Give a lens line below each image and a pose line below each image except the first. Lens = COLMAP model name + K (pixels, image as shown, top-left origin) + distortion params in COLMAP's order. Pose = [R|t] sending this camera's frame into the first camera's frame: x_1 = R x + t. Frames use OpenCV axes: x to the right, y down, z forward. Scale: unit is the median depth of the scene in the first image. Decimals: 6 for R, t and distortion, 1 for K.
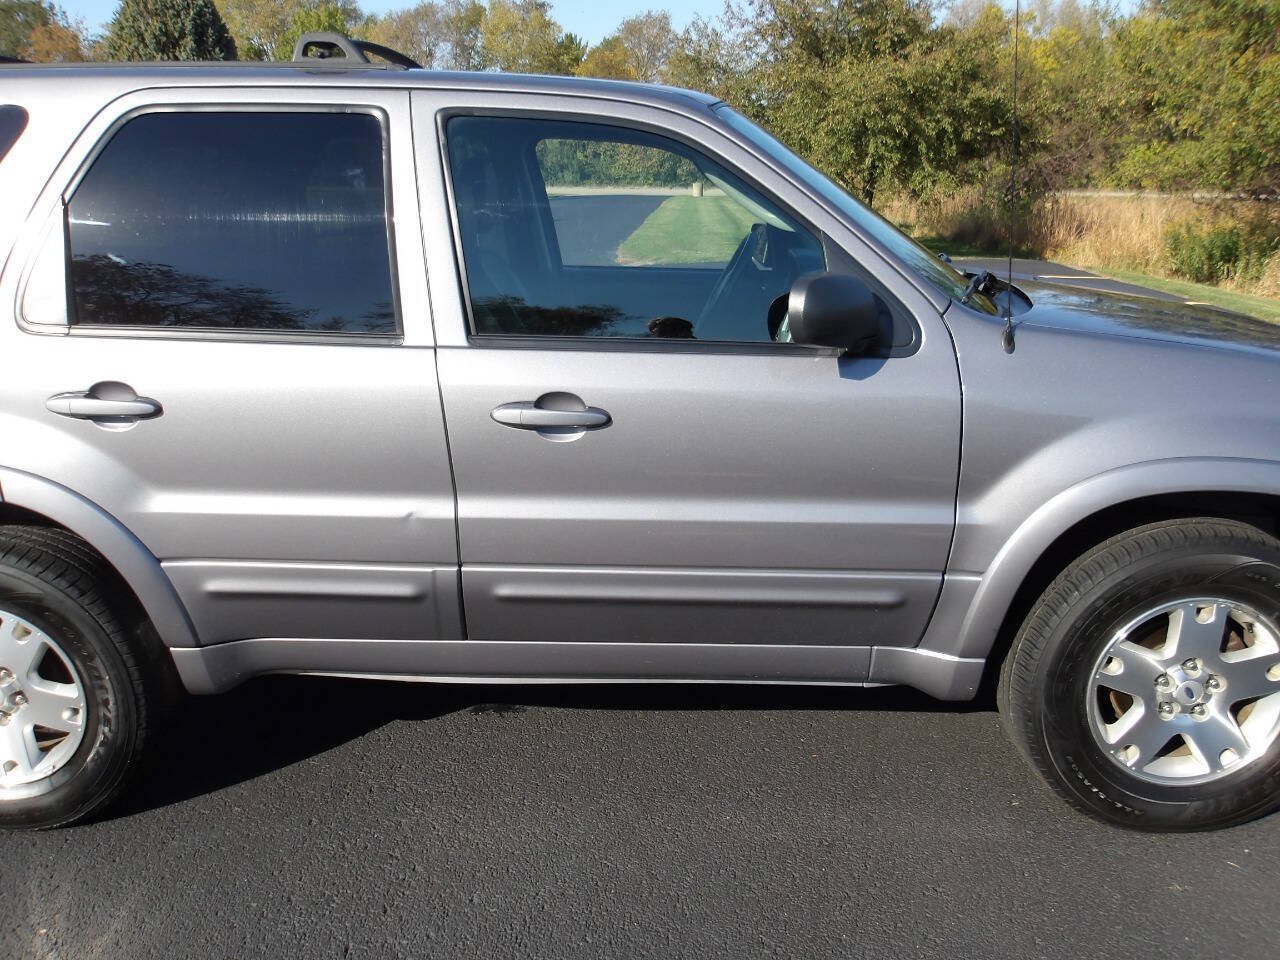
lens RADIAL K [[1060.3, 0, 634.9], [0, 1060.3, 476.6], [0, 0, 1]] dist [0.006173, 0.001680]
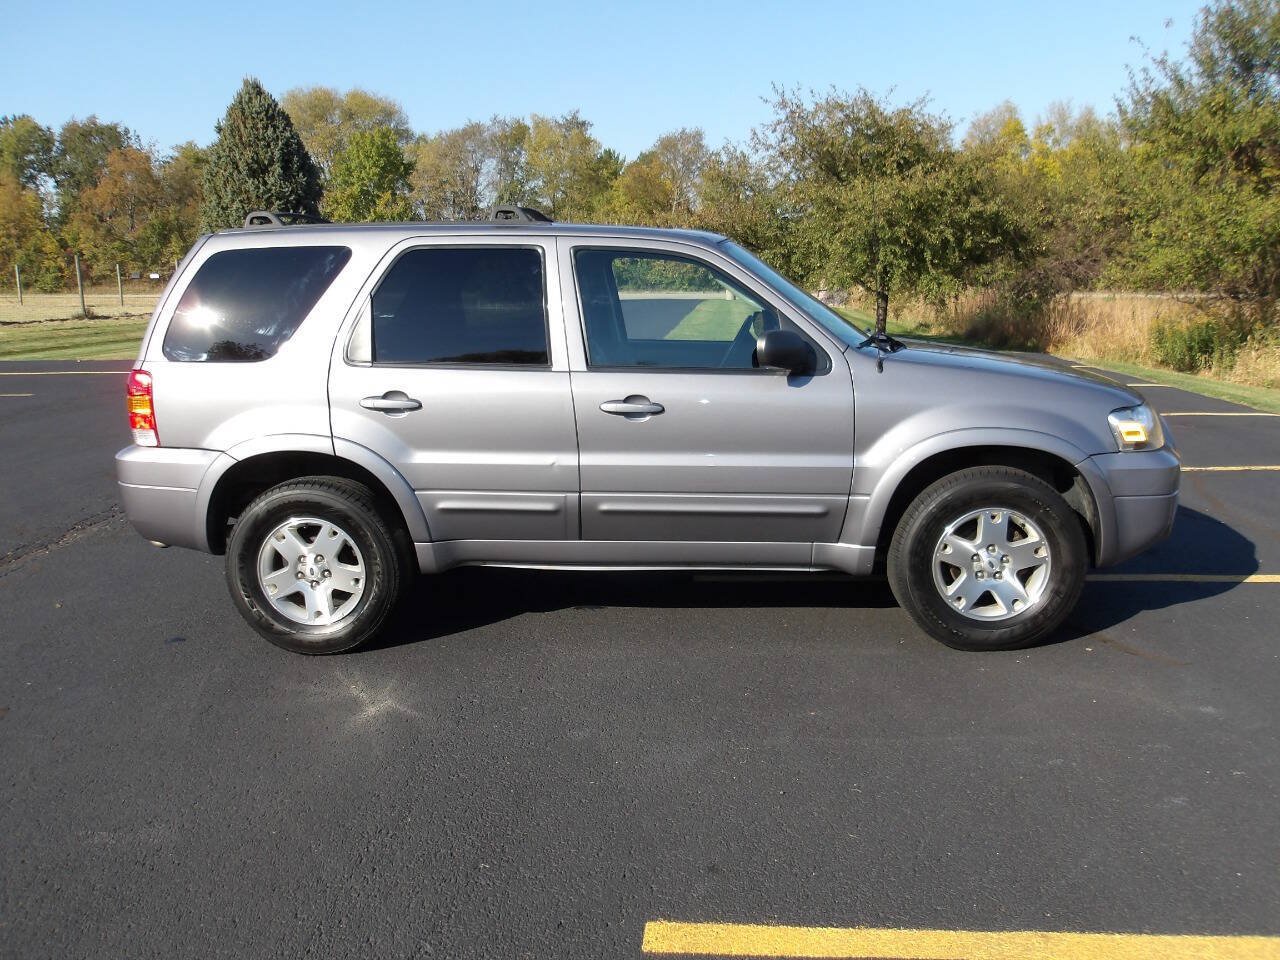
lens RADIAL K [[1058.7, 0, 634.4], [0, 1058.7, 474.8], [0, 0, 1]] dist [-0.000988, 0.007719]
pose [[0.999421, -0.000526, -0.034006, -0.011091], [-0.002711, 0.995467, -0.095065, 0.212613], [0.033902, 0.095102, 0.994890, -0.748120]]
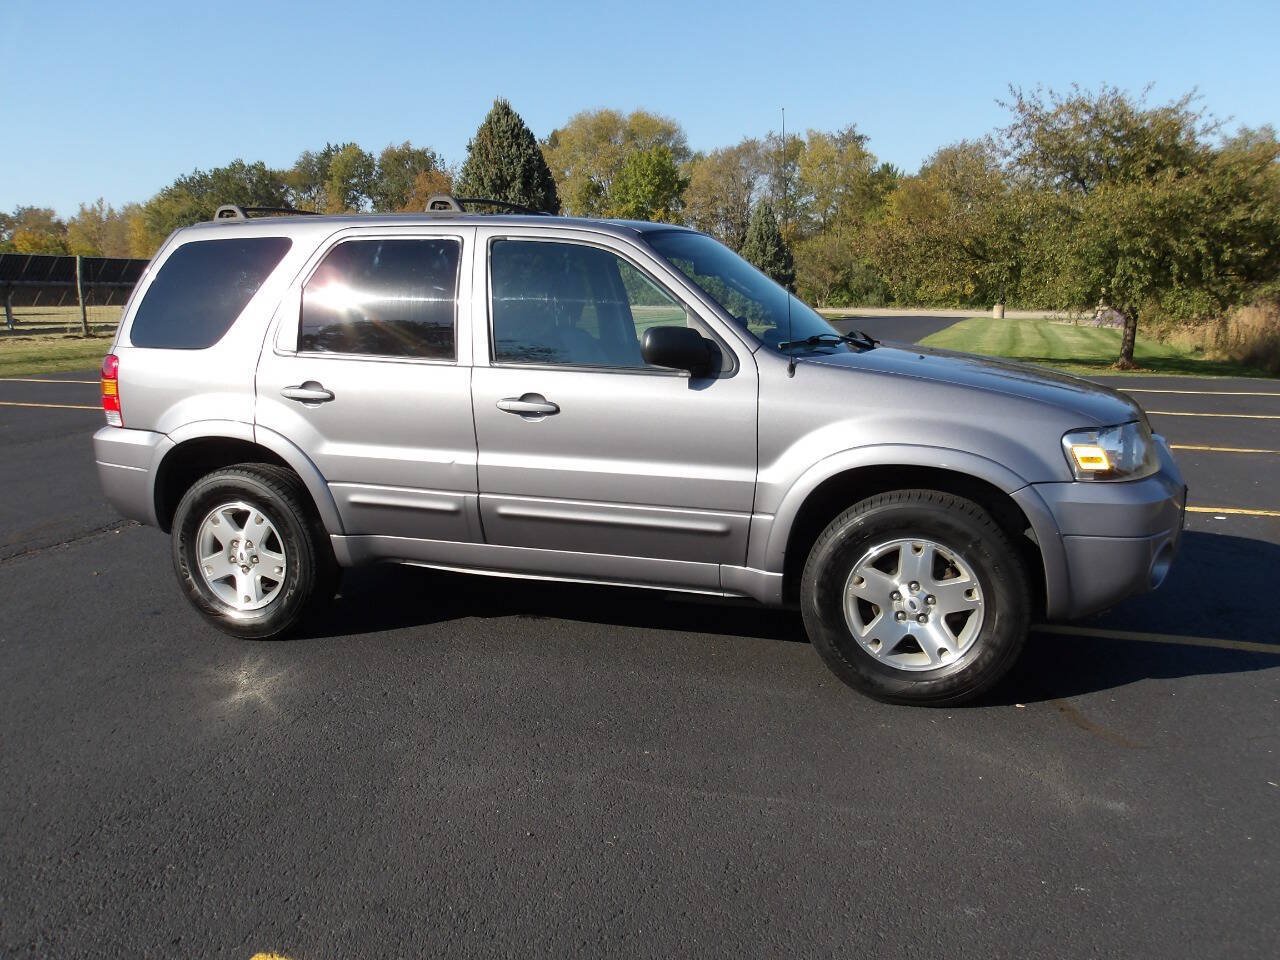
lens RADIAL K [[1058.7, 0, 634.4], [0, 1058.7, 474.8], [0, 0, 1]] dist [-0.000988, 0.007719]
pose [[0.958370, 0.052986, -0.280569, 0.527091], [-0.083782, 0.991561, -0.098927, 0.191749], [0.272959, 0.118315, 0.954722, -0.544711]]
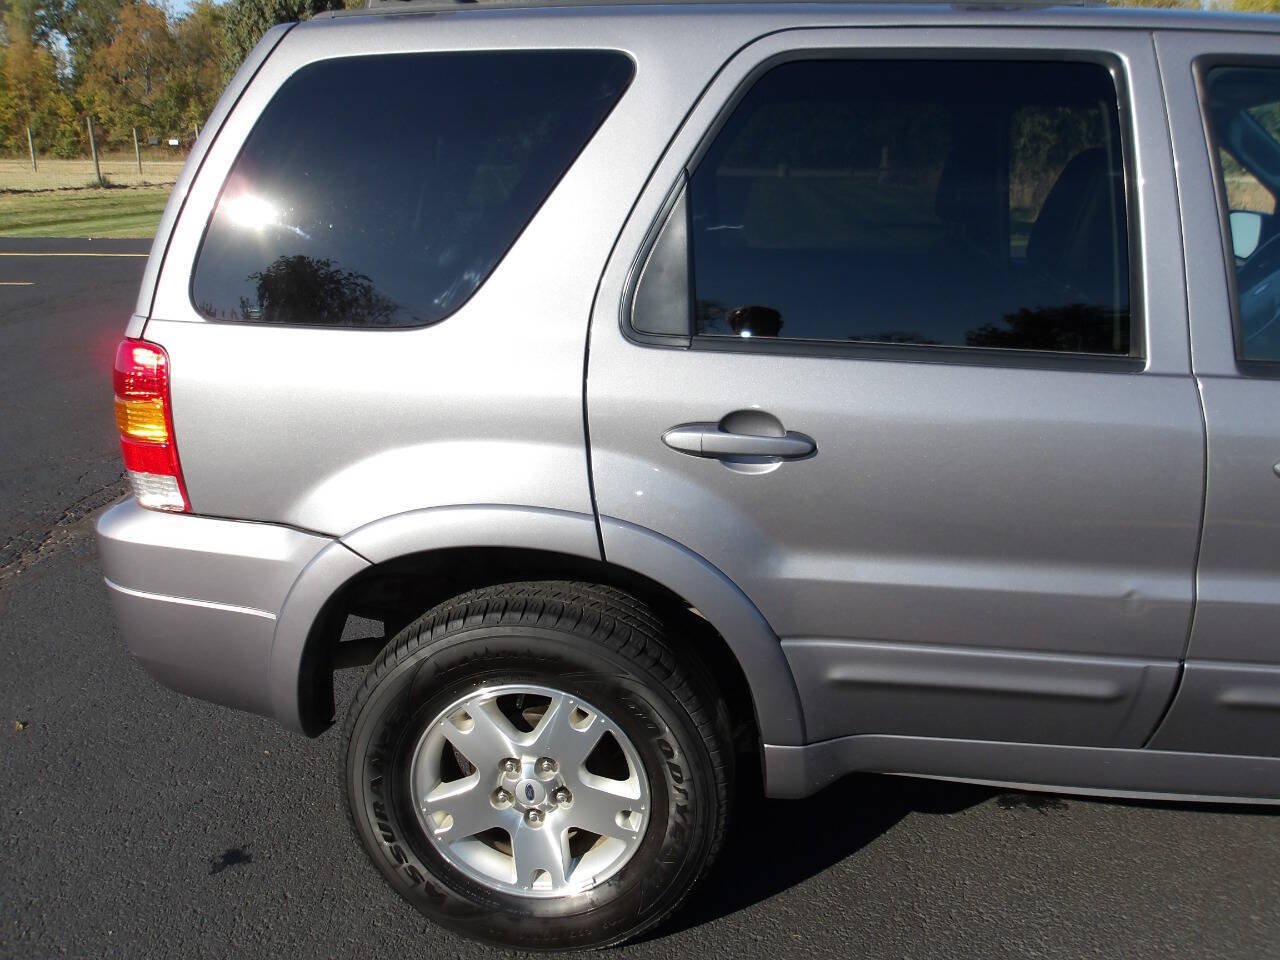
lens RADIAL K [[1060.3, 0, 634.9], [0, 1060.3, 476.6], [0, 0, 1]] dist [0.006173, 0.001680]
pose [[0.998198, 0.024795, -0.054639, -0.490272], [-0.023860, 0.999559, 0.017701, -0.048955], [0.055054, -0.016365, 0.998349, 0.207242]]
